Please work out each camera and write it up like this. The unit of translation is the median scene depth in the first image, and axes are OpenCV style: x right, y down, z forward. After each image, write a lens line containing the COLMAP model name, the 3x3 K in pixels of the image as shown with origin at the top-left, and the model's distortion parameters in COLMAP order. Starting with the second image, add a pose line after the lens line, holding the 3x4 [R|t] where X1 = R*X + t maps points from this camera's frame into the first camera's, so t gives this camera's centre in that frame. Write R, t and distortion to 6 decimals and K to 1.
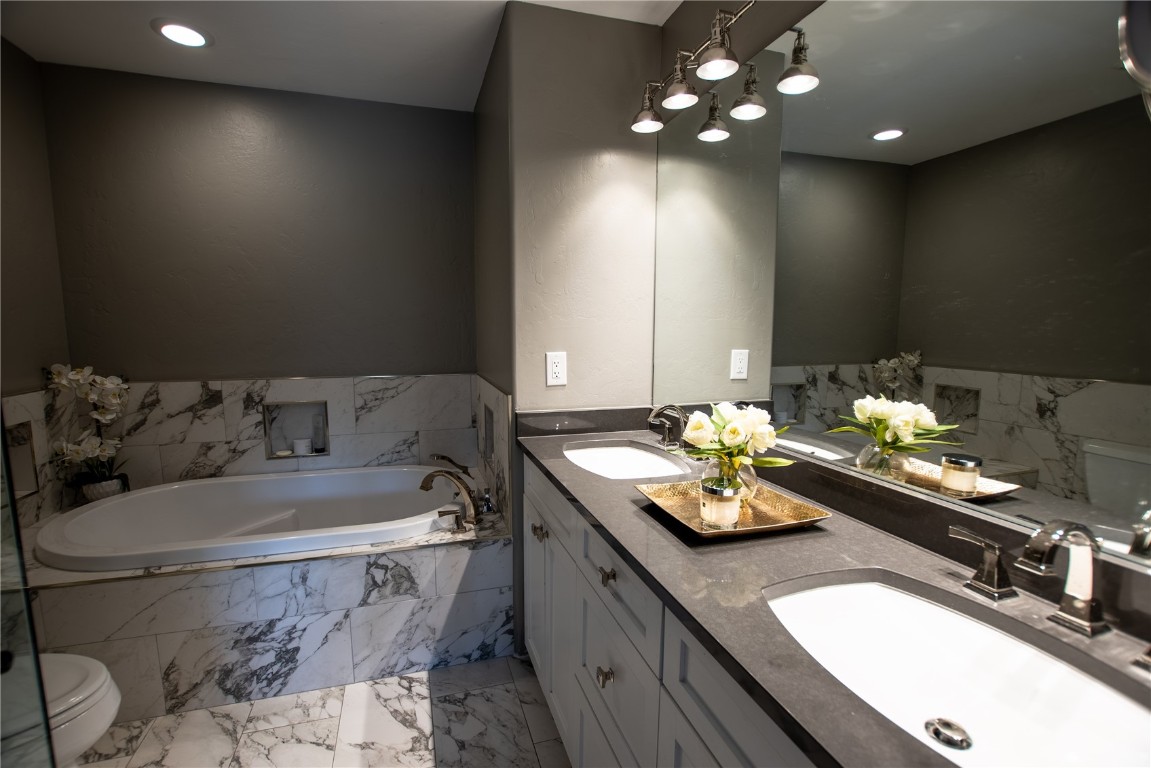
lens RADIAL K [[511.8, 0, 564.4], [0, 511.8, 402.5], [0, 0, 1]] dist [-0.032530, 0.004606]
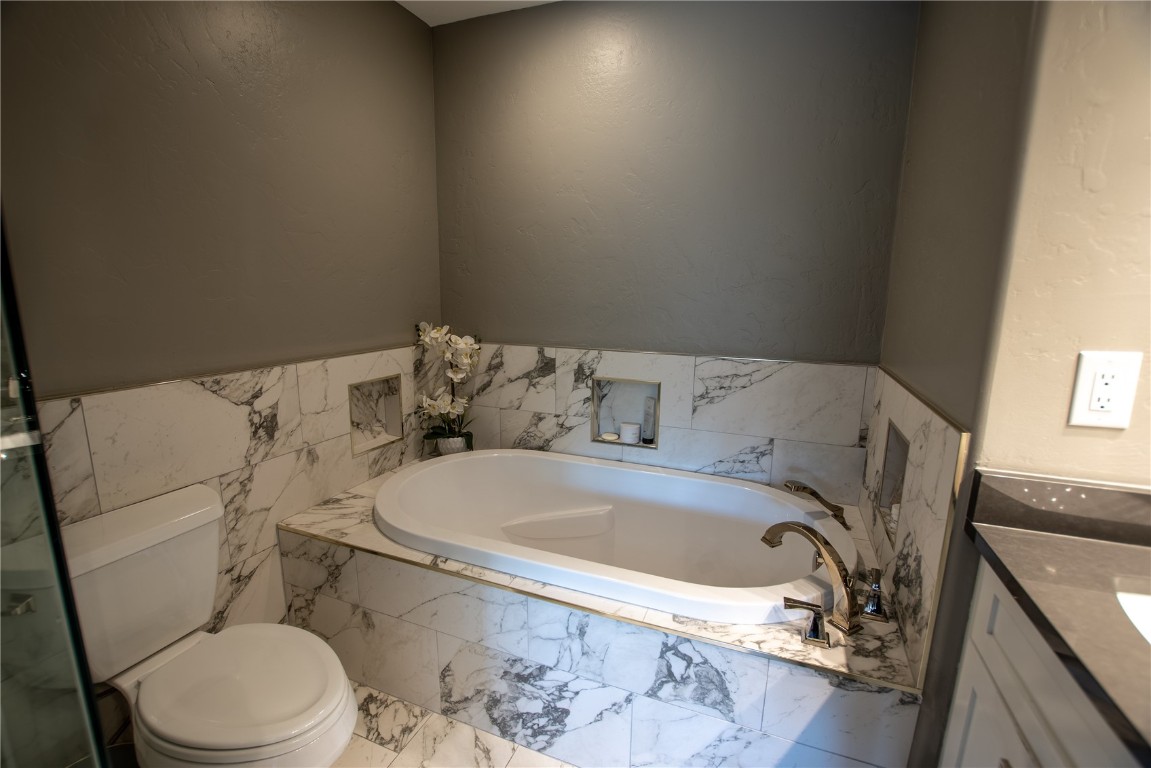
lens RADIAL K [[511.8, 0, 572.1], [0, 511.8, 385.7], [0, 0, 1]] dist [-0.032530, 0.004606]
pose [[0.774987, 0.120716, -0.620341, -0.096109], [-0.101076, 0.992628, 0.066888, -0.047368], [0.623842, 0.010864, 0.781475, 0.355689]]
